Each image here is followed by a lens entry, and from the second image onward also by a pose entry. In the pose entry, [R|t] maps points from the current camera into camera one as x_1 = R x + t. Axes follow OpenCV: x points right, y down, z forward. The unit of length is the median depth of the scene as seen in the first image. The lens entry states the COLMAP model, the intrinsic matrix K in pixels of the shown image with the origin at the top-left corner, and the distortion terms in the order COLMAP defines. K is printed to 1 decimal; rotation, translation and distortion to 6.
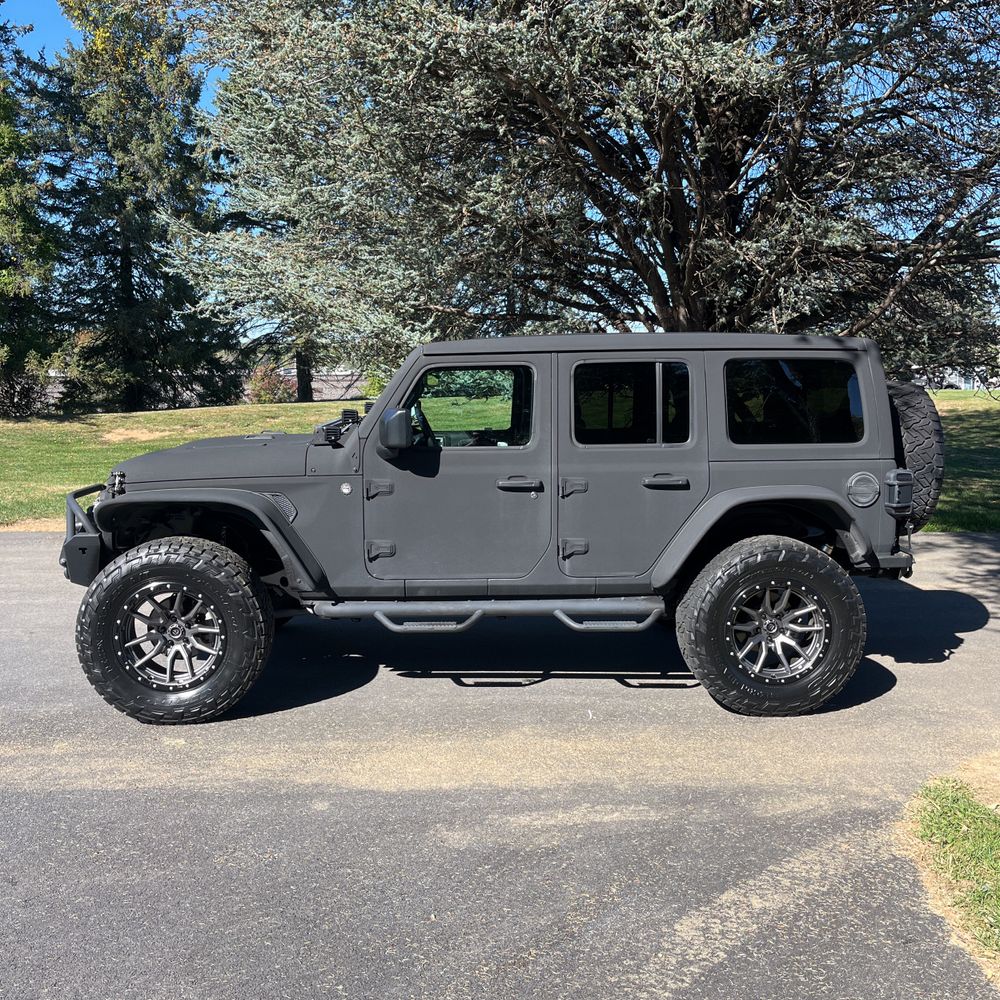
lens RADIAL K [[1017.1, 0, 500.0], [0, 1017.1, 500.0], [0, 0, 1]] dist [0.057095, -0.058019]
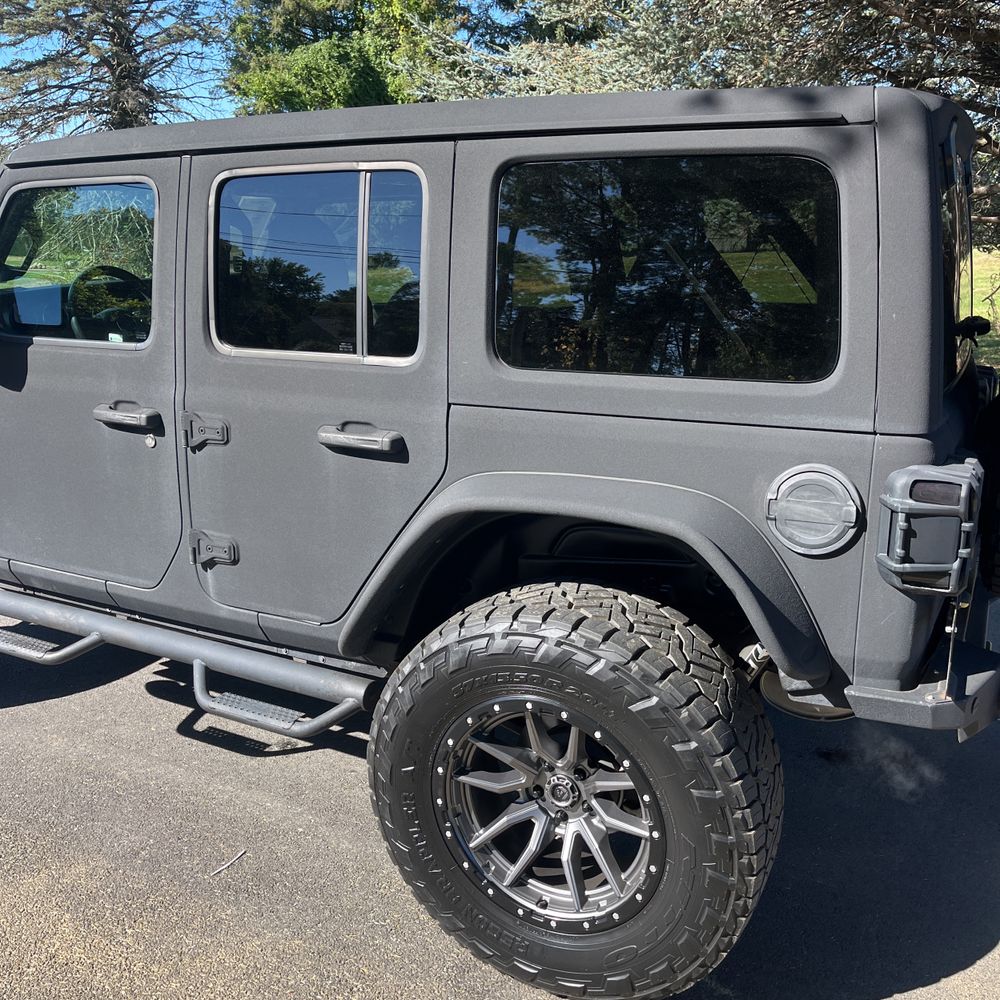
lens RADIAL K [[1017.1, 0, 500.0], [0, 1017.1, 500.0], [0, 0, 1]] dist [0.057095, -0.058019]
pose [[0.862532, 0.128026, -0.489539, 0.443788], [-0.058862, 0.986281, 0.154227, -0.065637], [0.502567, -0.104210, 0.858234, 0.629704]]
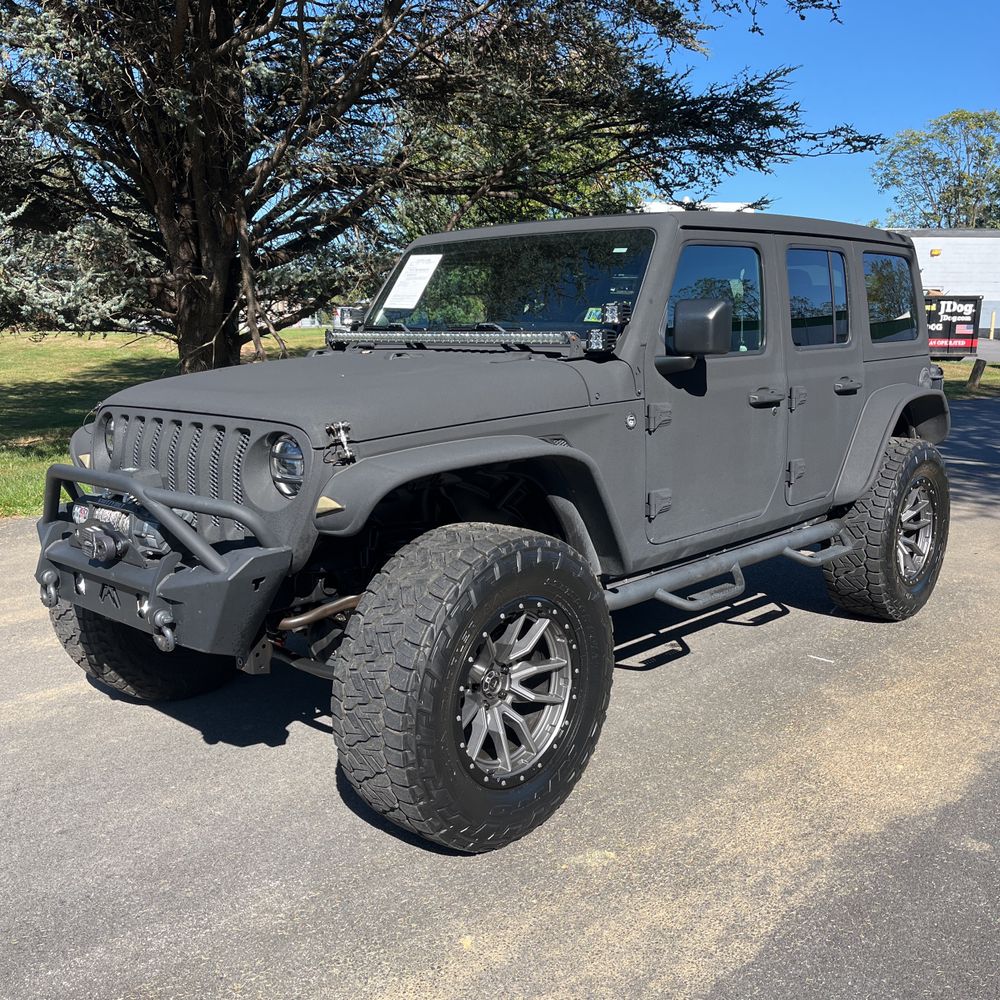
lens RADIAL K [[1017.1, 0, 500.0], [0, 1017.1, 500.0], [0, 0, 1]] dist [0.057095, -0.058019]
pose [[0.707421, -0.128717, 0.694973, -0.688057], [0.095127, 0.991670, 0.086837, -0.025550], [-0.700362, 0.004681, 0.713773, 0.565549]]
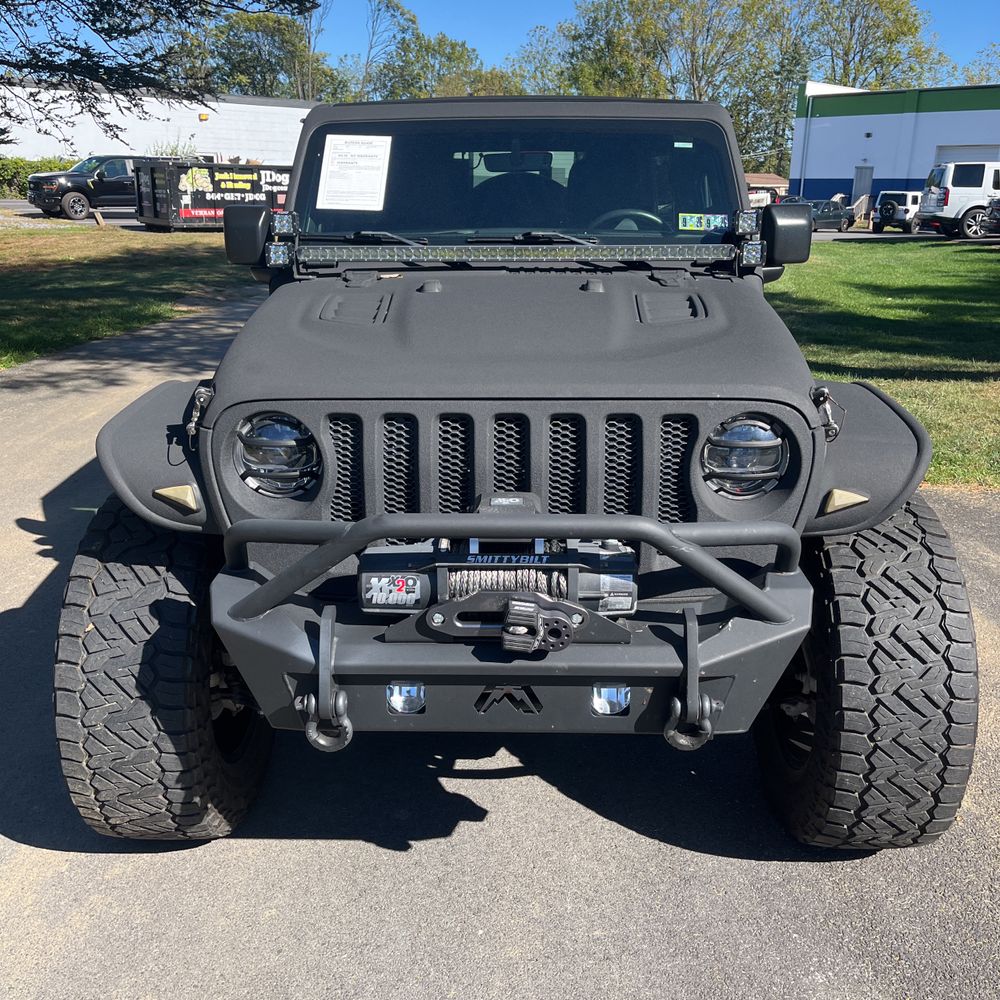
lens RADIAL K [[1017.1, 0, 500.0], [0, 1017.1, 500.0], [0, 0, 1]] dist [0.057095, -0.058019]
pose [[0.064954, -0.300218, 0.951656, -0.784574], [0.126782, 0.948425, 0.290546, -0.120435], [-0.989802, 0.101781, 0.099666, 1.094408]]
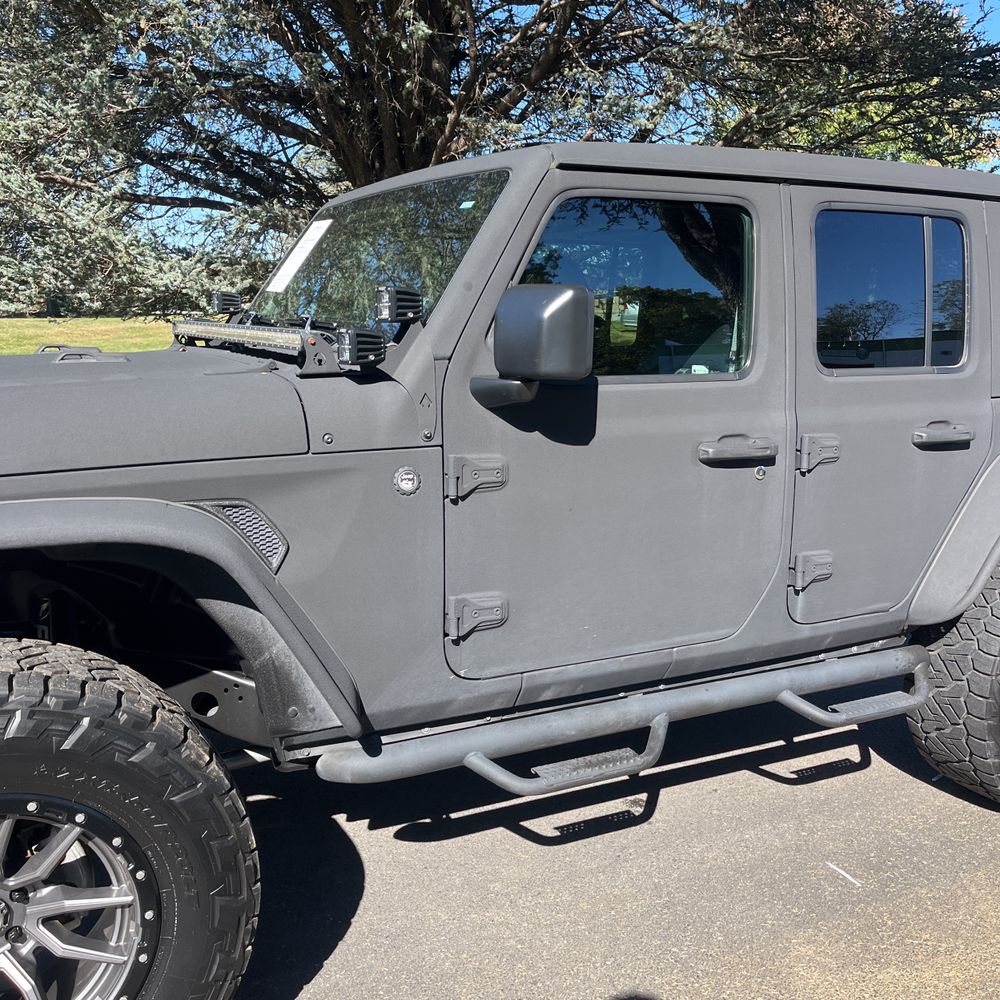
lens RADIAL K [[1017.1, 0, 500.0], [0, 1017.1, 500.0], [0, 0, 1]] dist [0.057095, -0.058019]
pose [[0.895009, -0.062417, 0.441659, -0.297500], [0.034096, 0.996837, 0.071783, -0.031316], [-0.444743, -0.049187, 0.894307, 0.602265]]
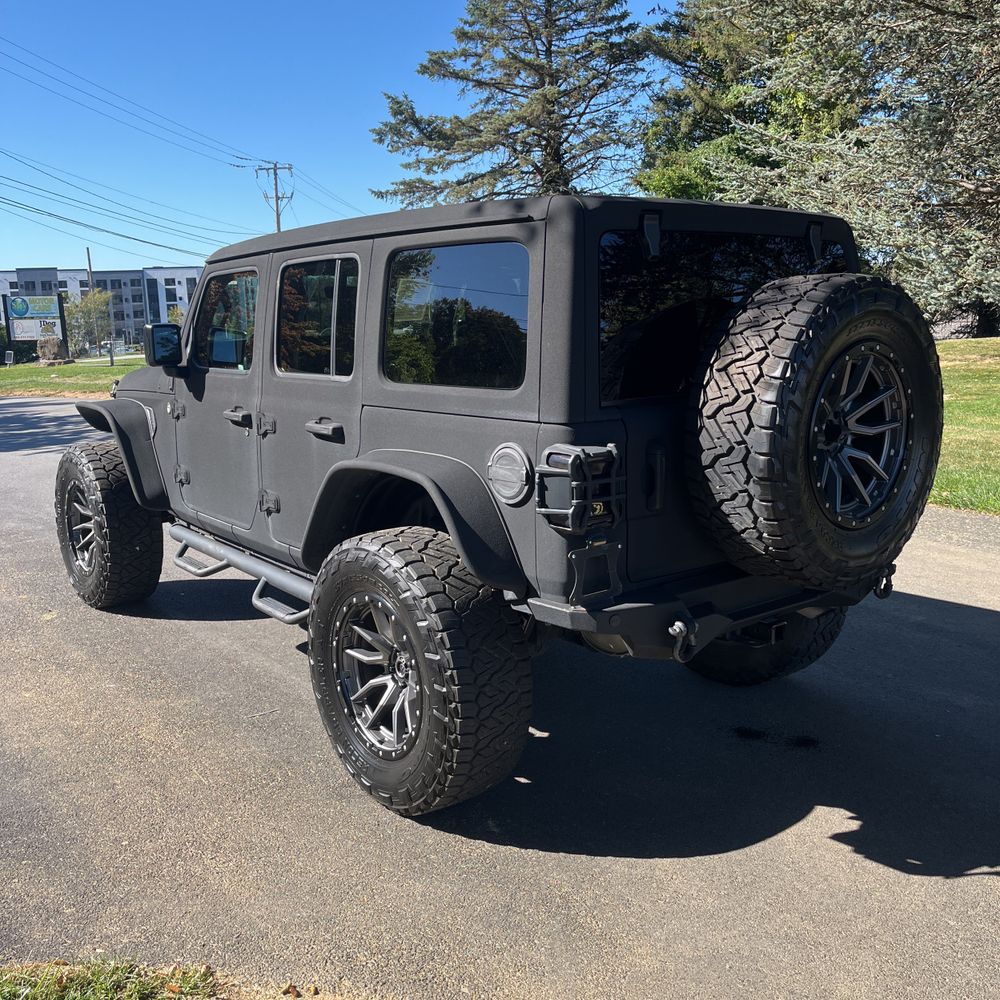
lens RADIAL K [[1017.1, 0, 500.0], [0, 1017.1, 500.0], [0, 0, 1]] dist [0.057095, -0.058019]
pose [[0.579800, 0.139584, -0.802713, 0.808297], [-0.087413, 0.990186, 0.109045, -0.056982], [0.810056, 0.006943, 0.586311, 0.676997]]
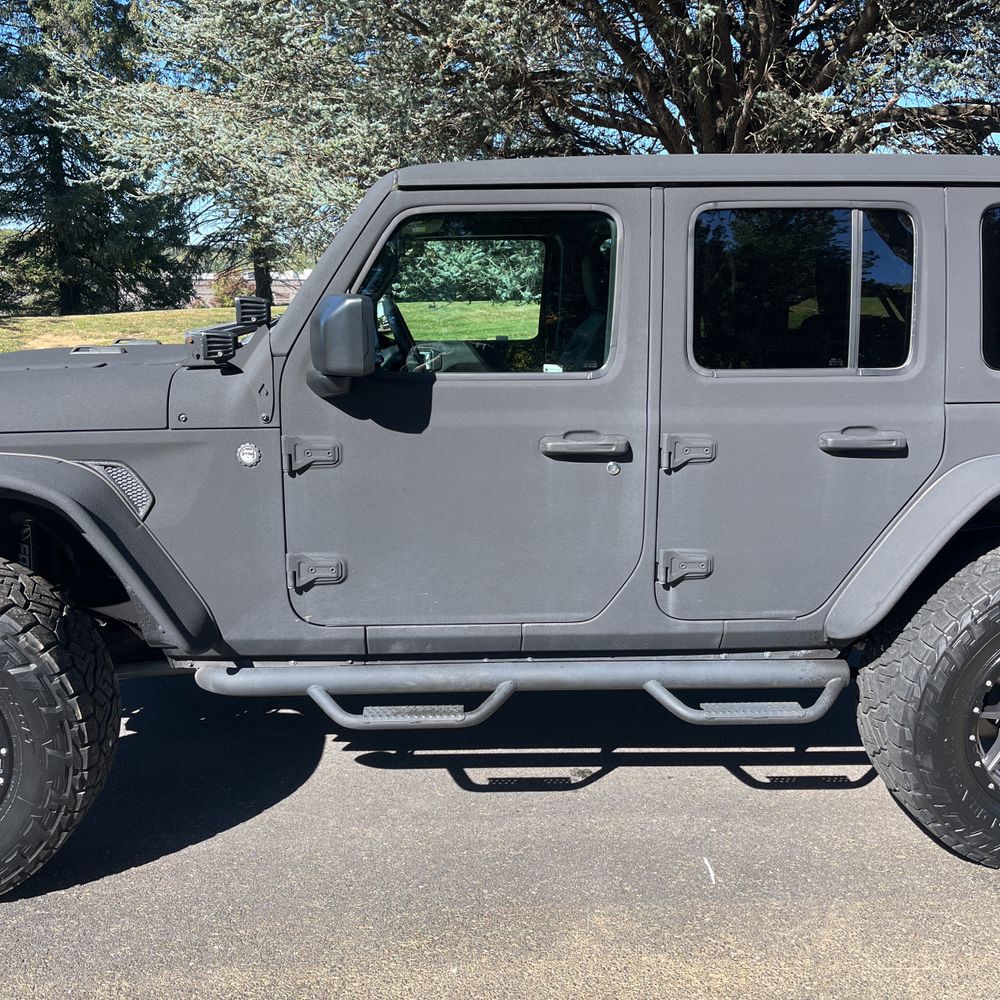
lens RADIAL K [[1021.4, 0, 506.5], [0, 1021.4, 504.5], [0, 0, 1]] dist [0.040701, -0.034194]
pose [[0.999460, 0.001036, 0.032840, -0.037714], [-0.004035, 0.995806, 0.091405, -0.033257], [-0.032607, -0.091488, 0.995272, 0.474588]]
